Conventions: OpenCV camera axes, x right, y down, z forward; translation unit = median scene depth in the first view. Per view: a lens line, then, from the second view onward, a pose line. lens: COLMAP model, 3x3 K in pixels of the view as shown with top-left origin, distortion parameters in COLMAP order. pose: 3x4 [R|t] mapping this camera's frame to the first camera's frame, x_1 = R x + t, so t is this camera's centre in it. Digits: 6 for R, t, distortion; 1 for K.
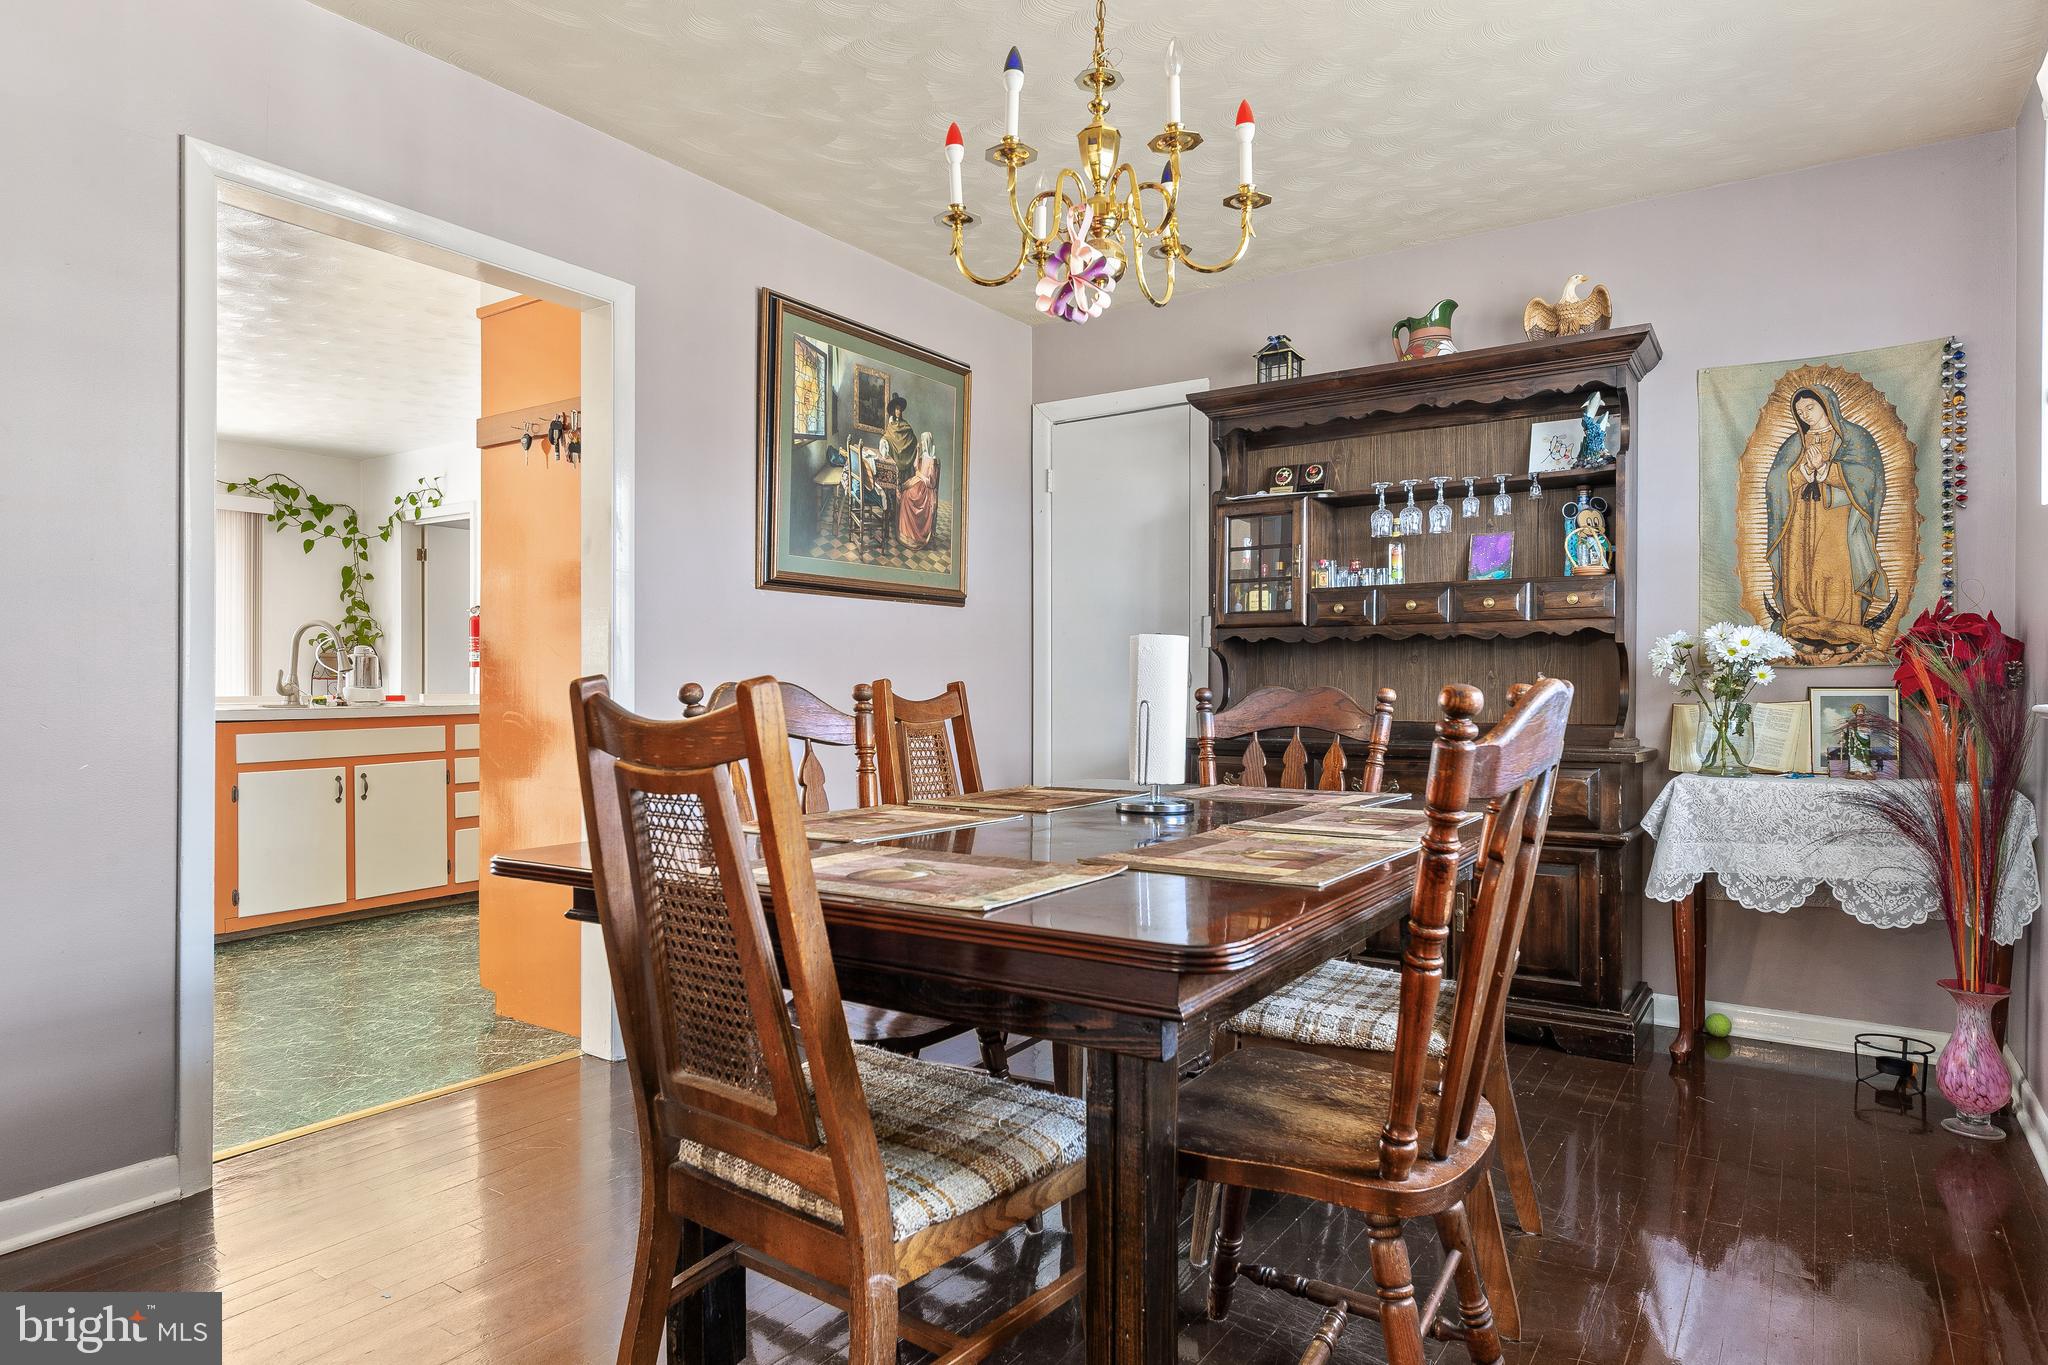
lens RADIAL K [[1131.0, 0, 1024.0], [0, 1131.0, 682.5], [0, 0, 1]] dist [0.000393, 0.000833]
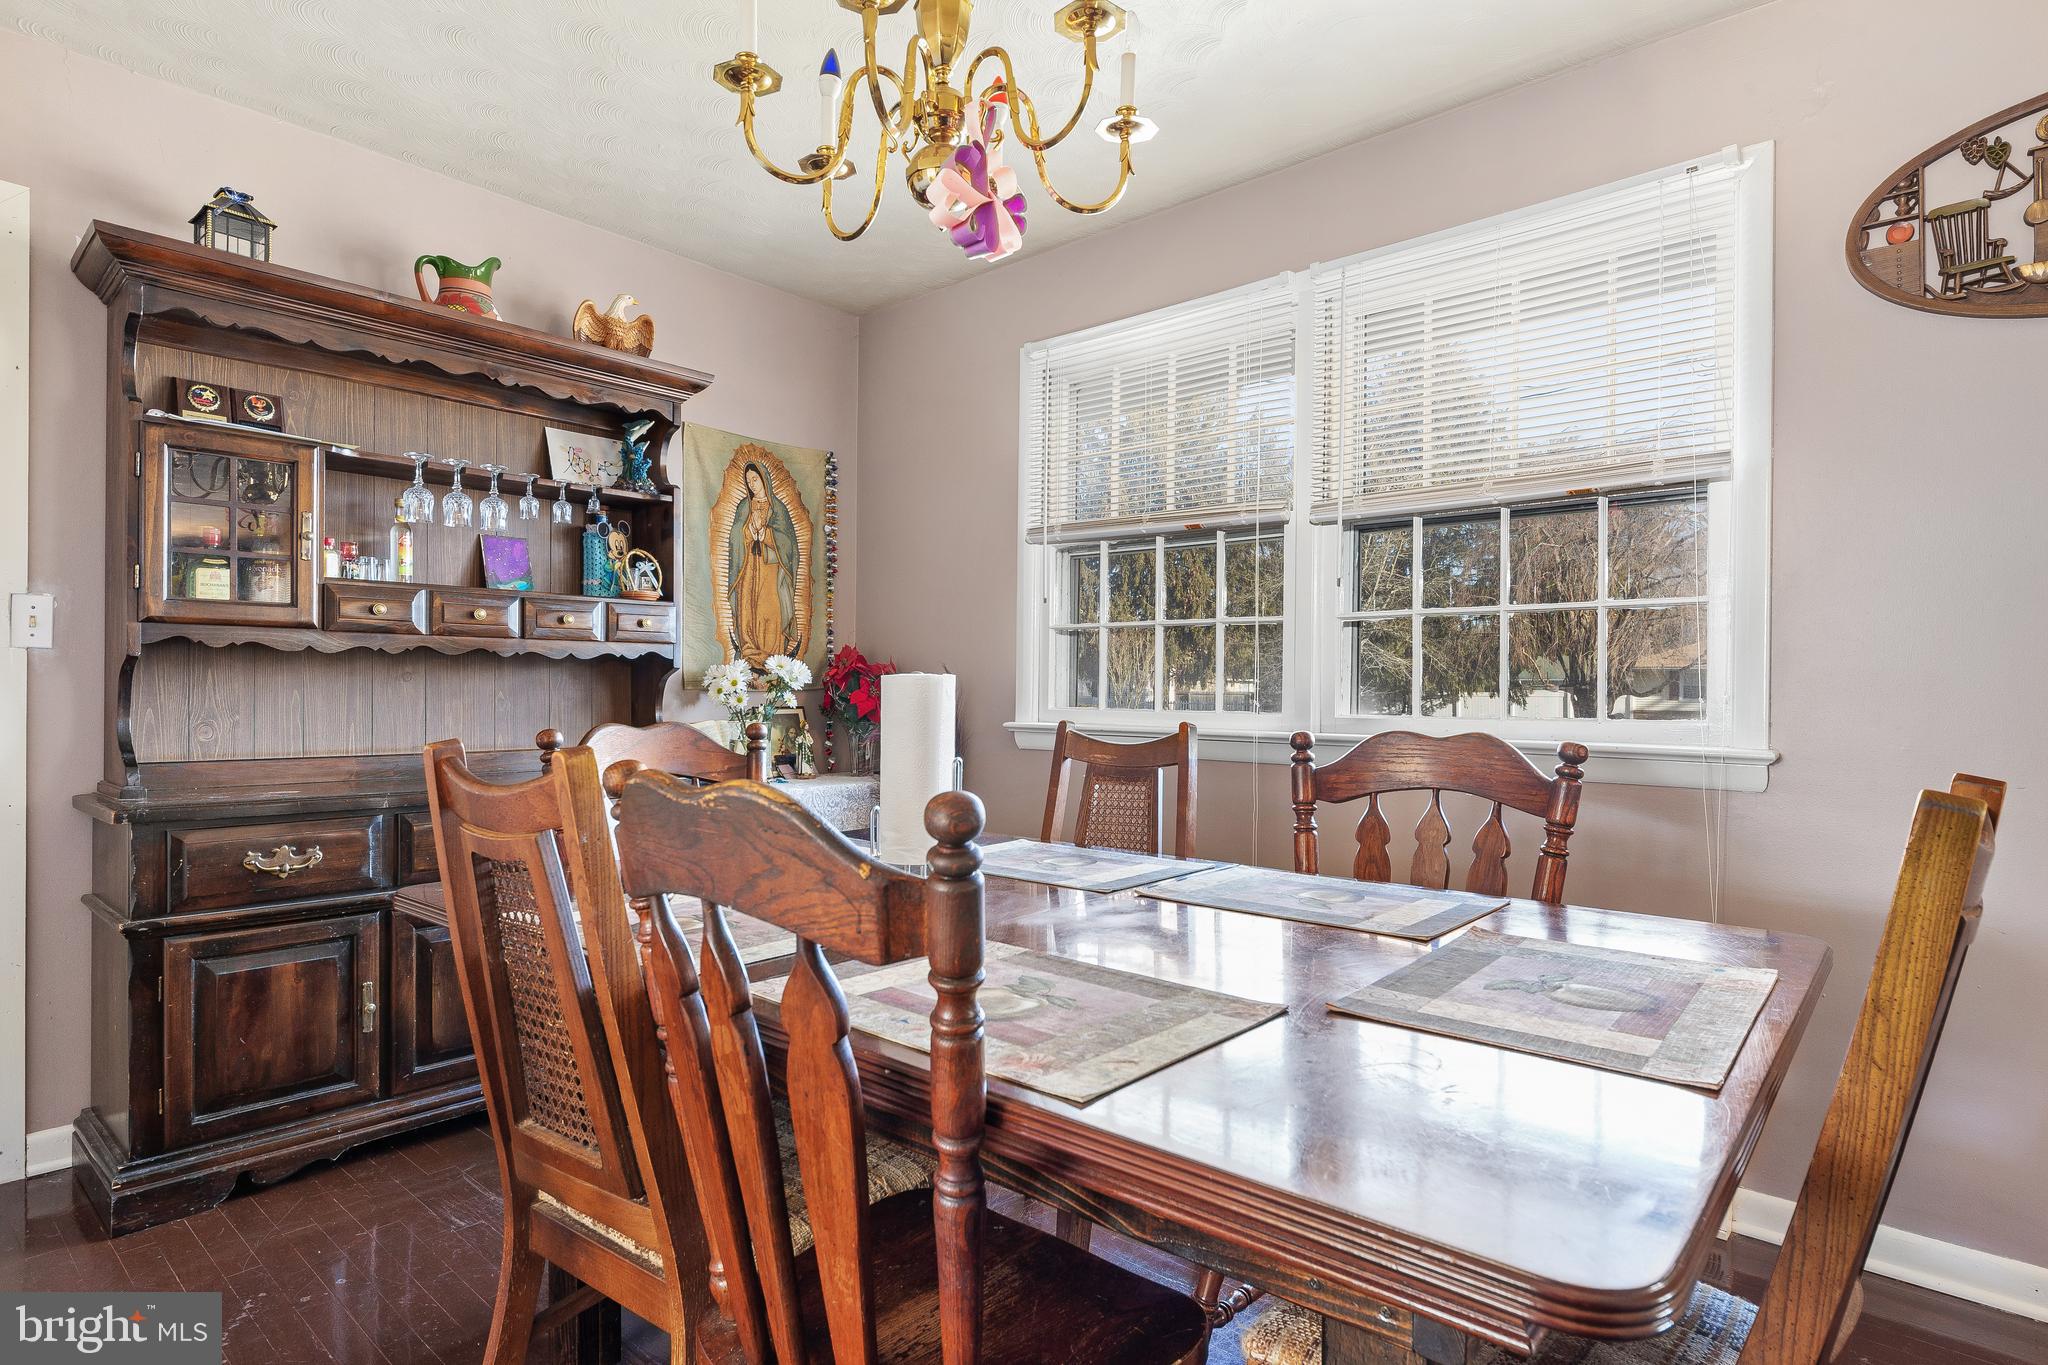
lens RADIAL K [[1084.4, 0, 1024.0], [0, 1084.4, 682.5], [0, 0, 1]] dist [0.027061, -0.009510]
pose [[0.128817, 0.006895, 0.991644, -0.422294], [-0.002245, 0.999975, -0.006661, -0.015143], [-0.991666, -0.001368, 0.128829, 0.542828]]
